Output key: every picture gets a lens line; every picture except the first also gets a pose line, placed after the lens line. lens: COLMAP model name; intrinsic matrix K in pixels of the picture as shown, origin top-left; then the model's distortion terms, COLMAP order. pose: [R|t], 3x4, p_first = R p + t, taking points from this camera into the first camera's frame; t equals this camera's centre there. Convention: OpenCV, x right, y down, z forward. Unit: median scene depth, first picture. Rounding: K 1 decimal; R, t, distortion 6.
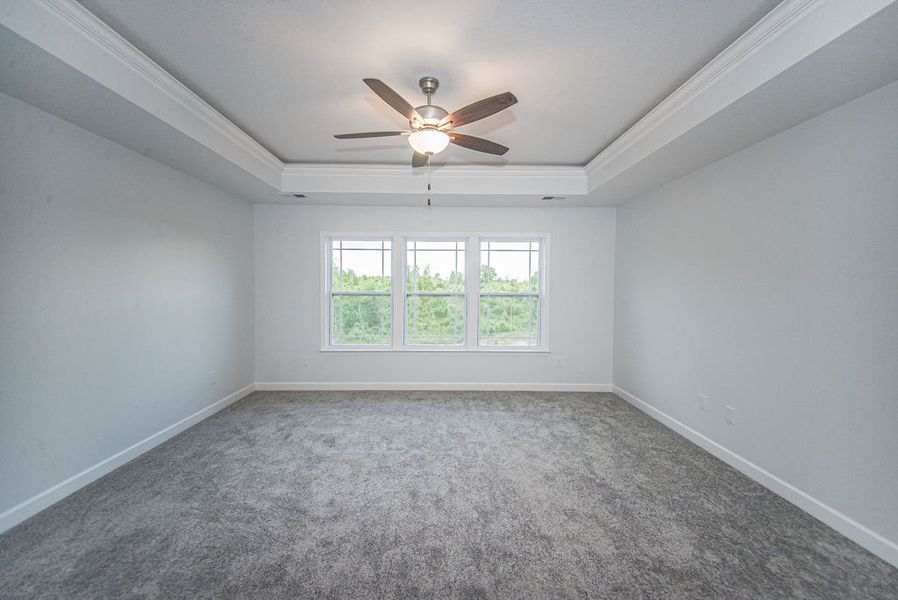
lens RADIAL K [[350.1, 0, 446.3], [0, 350.1, 299.6], [0, 0, 1]] dist [0.002406, -0.000799]
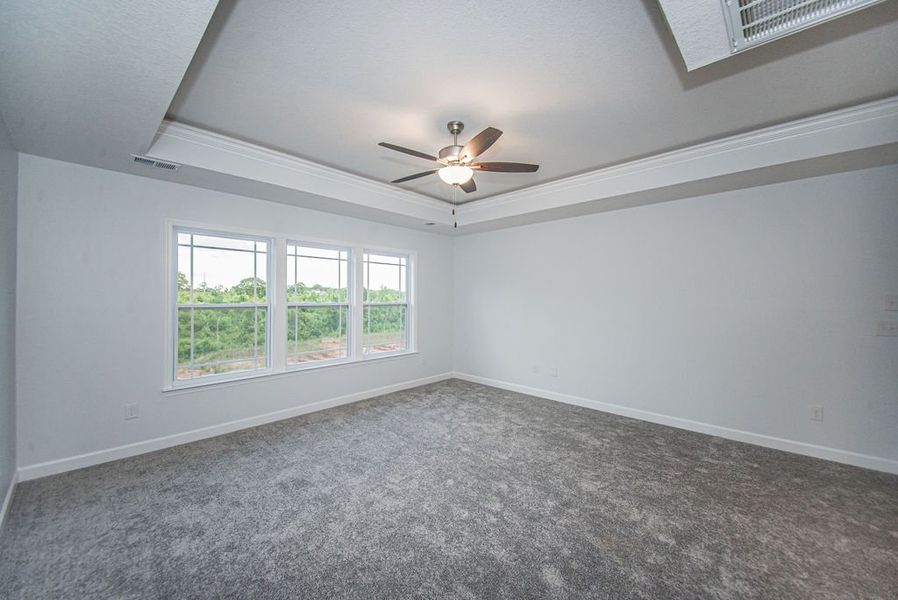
lens RADIAL K [[350.1, 0, 452.5], [0, 350.1, 301.6], [0, 0, 1]] dist [0.002406, -0.000799]
pose [[0.685437, -0.011464, 0.728042, -0.624627], [0.028105, 0.999547, -0.010721, -0.006601], [-0.727589, 0.027810, 0.685449, 0.146211]]
